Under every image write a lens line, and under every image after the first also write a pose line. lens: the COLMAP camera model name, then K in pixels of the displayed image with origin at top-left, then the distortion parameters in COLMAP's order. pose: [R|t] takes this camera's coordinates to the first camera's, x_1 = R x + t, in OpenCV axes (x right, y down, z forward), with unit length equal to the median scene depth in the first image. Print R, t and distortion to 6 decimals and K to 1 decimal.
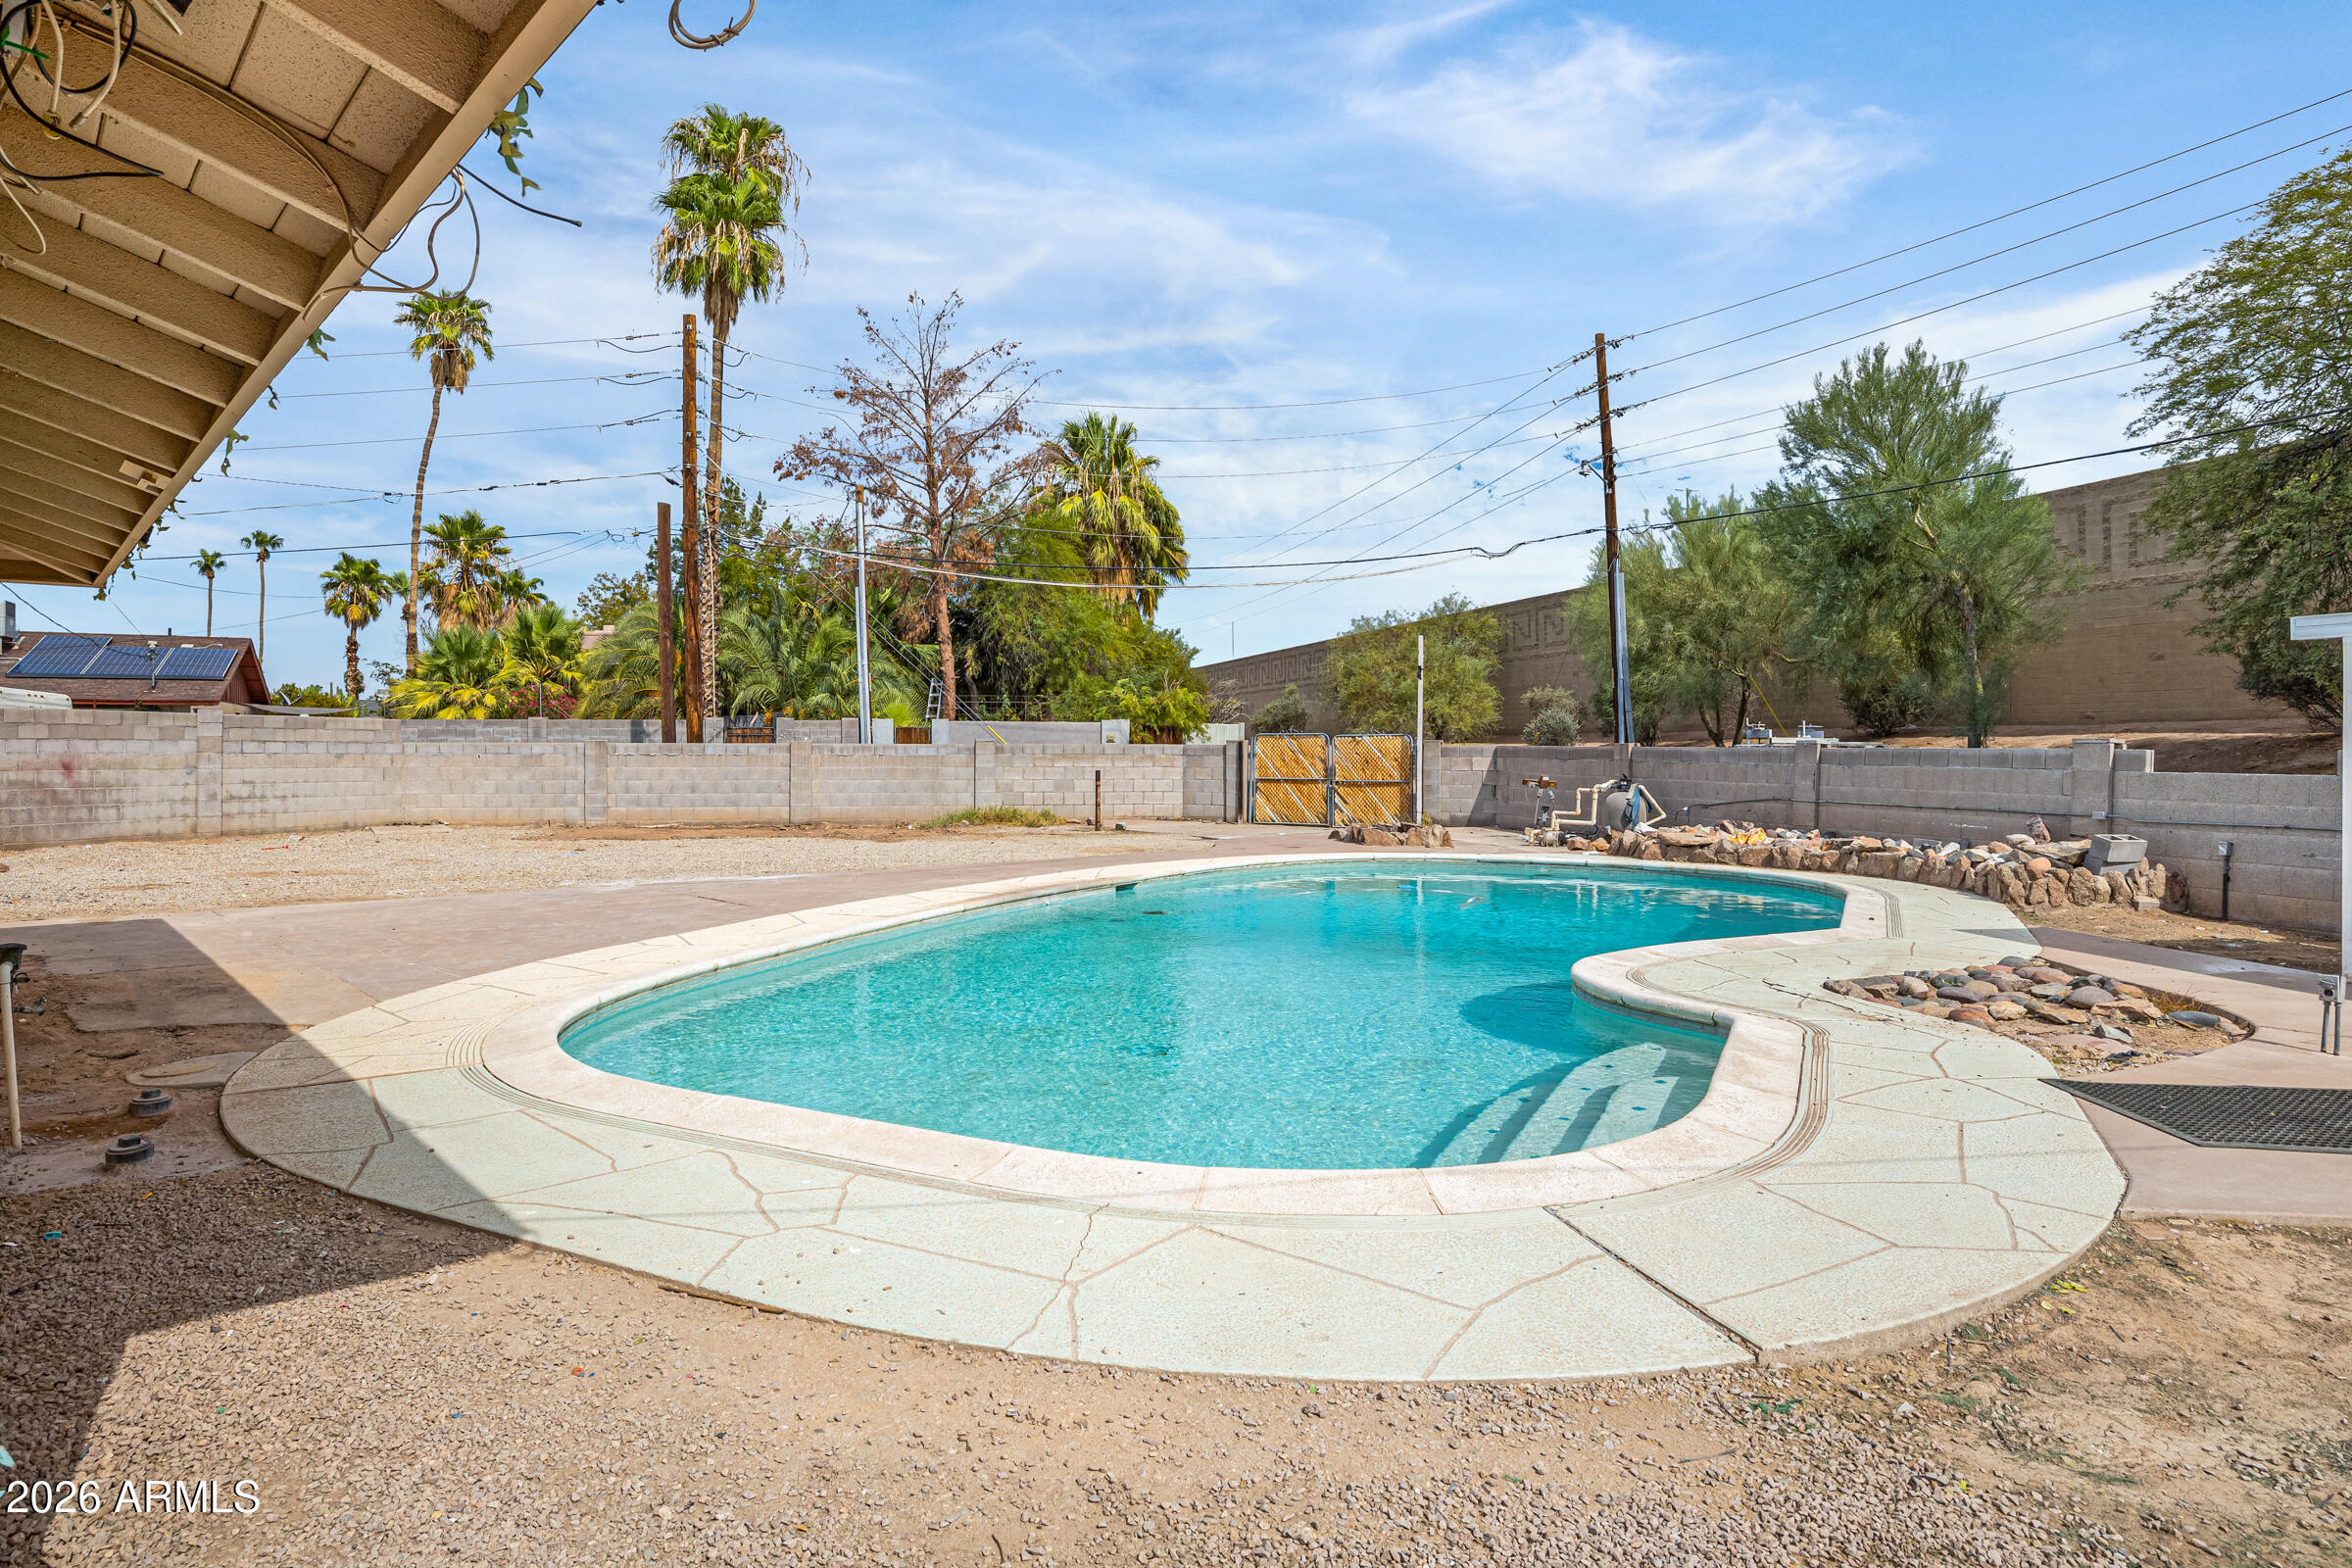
lens RADIAL K [[1384.7, 0, 1166.2], [0, 1384.7, 751.5], [0, 0, 1]] dist [-0.097542, 0.051249]
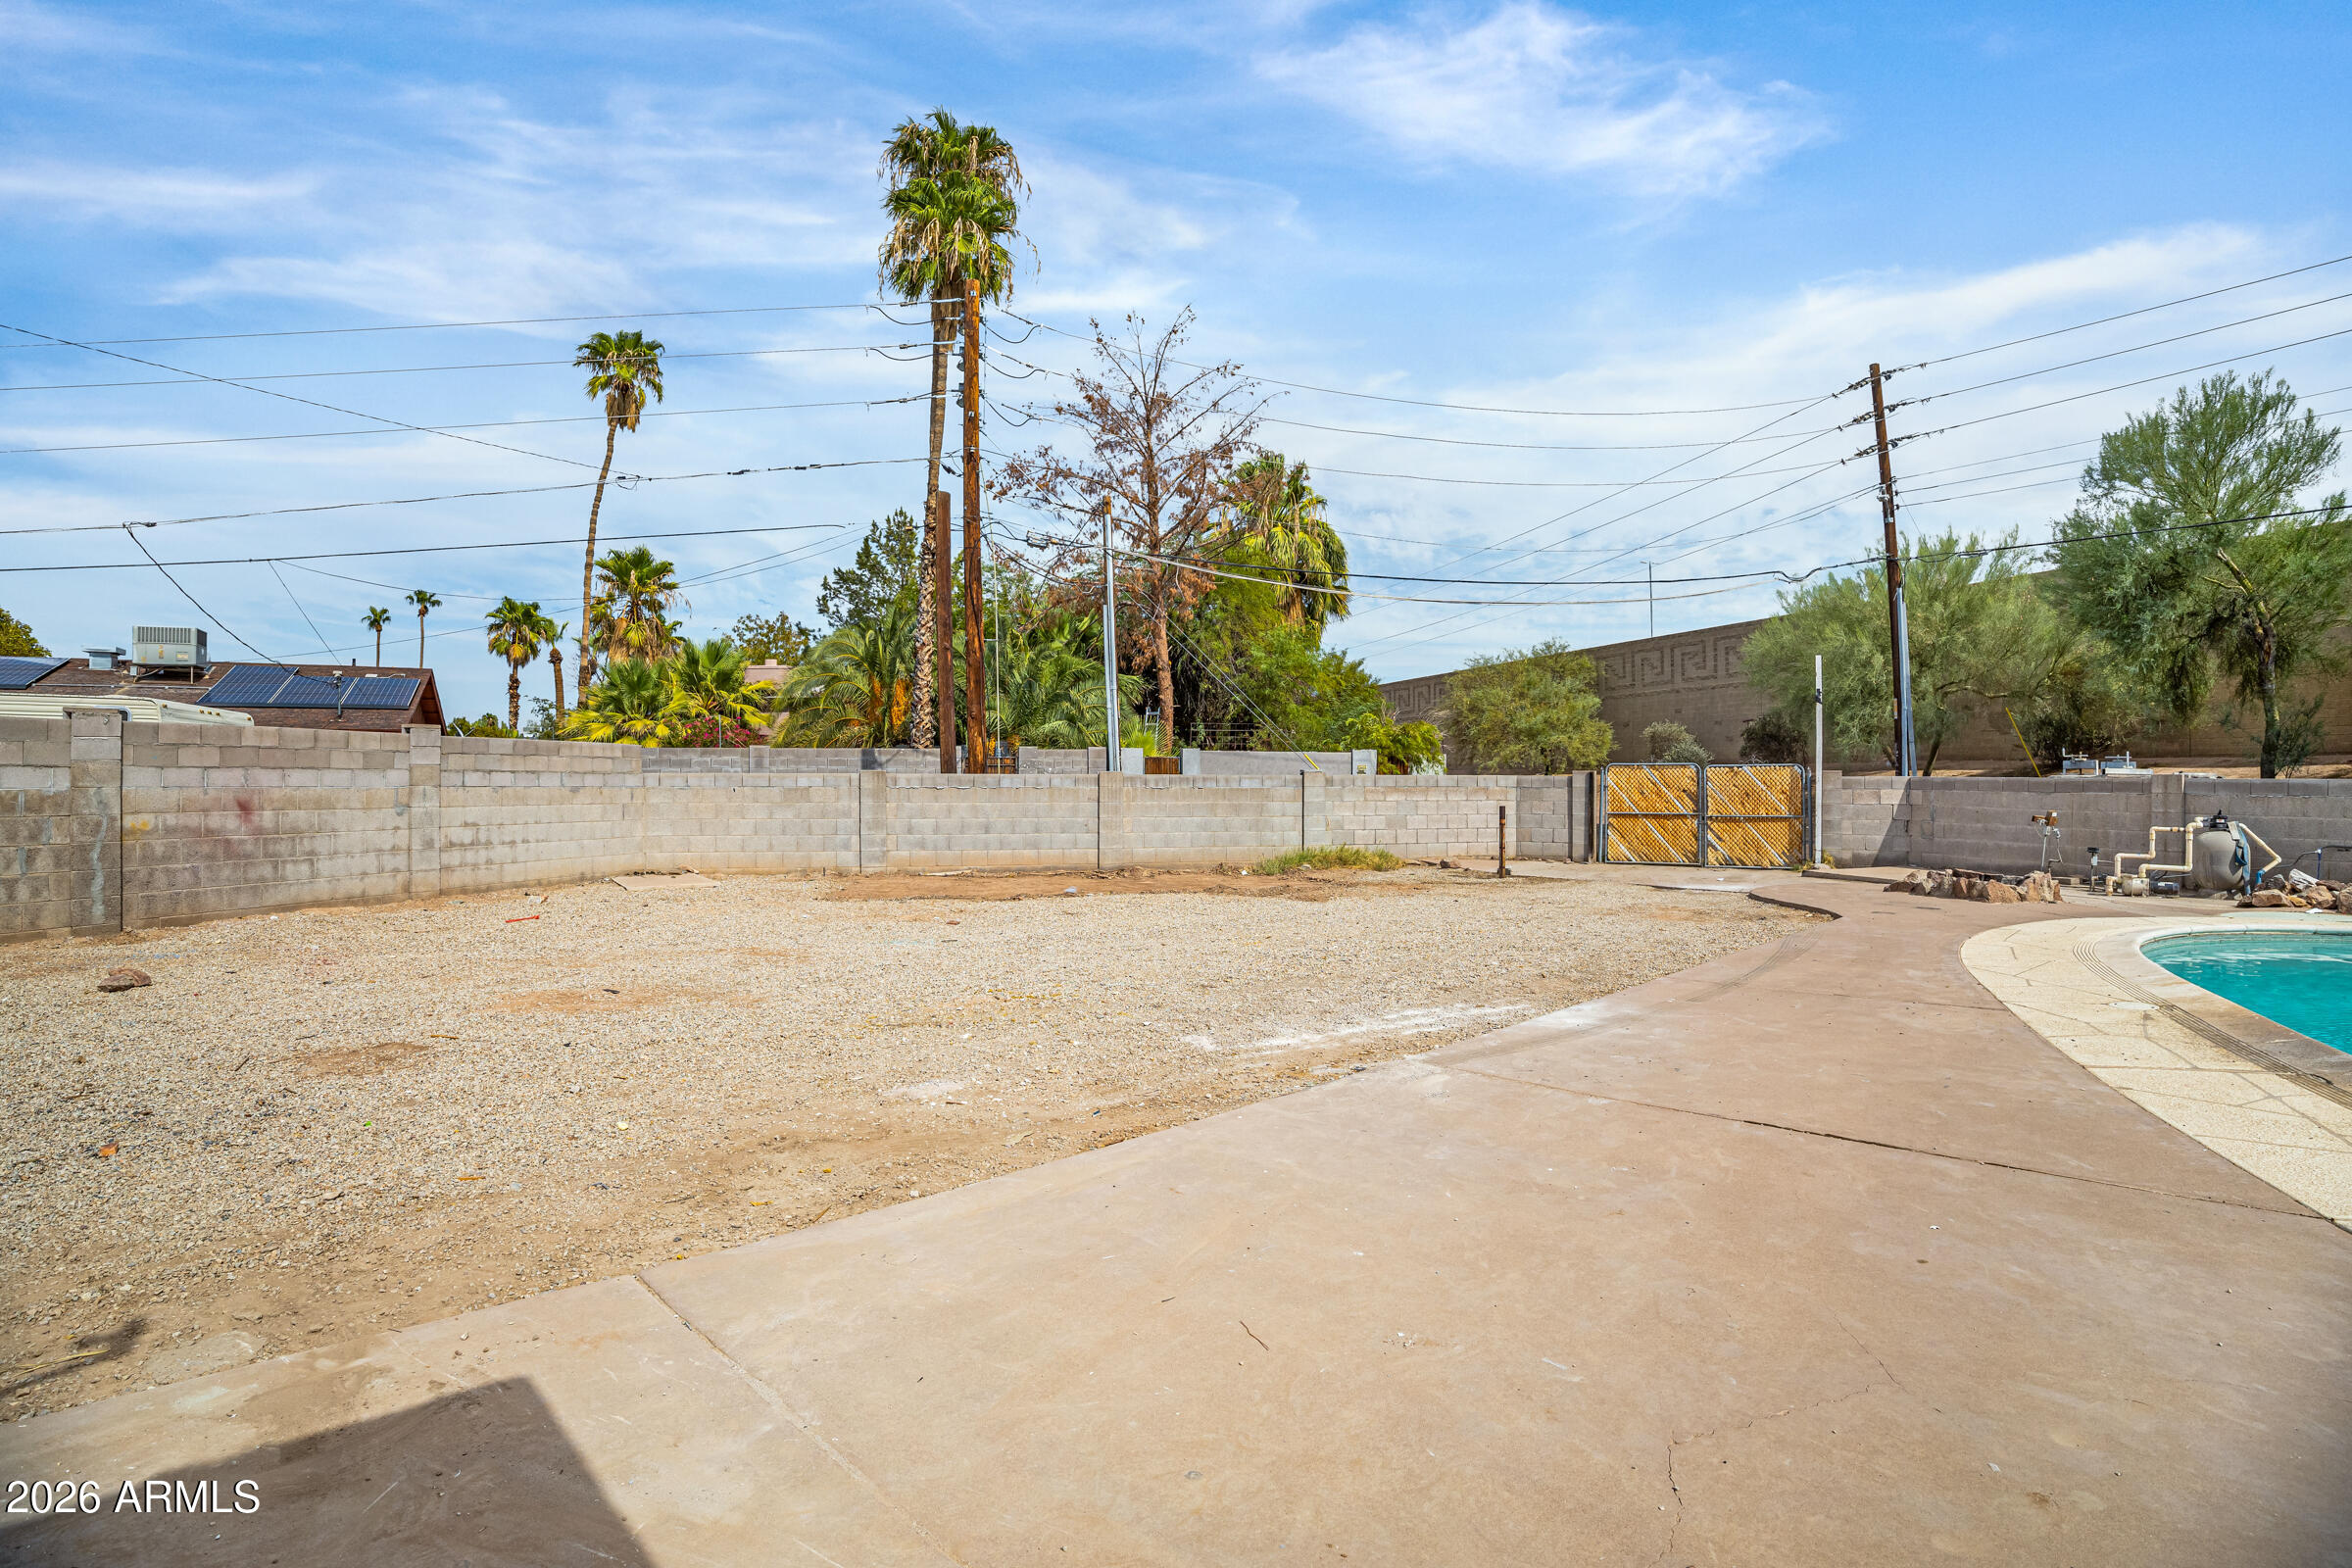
lens RADIAL K [[1133.6, 0, 1196.9], [0, 1133.6, 776.8], [0, 0, 1]] dist [-0.131012, 0.034450]
pose [[0.999178, -0.000298, 0.040542, -0.235124], [0.000466, 0.999991, -0.004142, -0.001305], [-0.040540, 0.004158, 0.999169, 0.292053]]
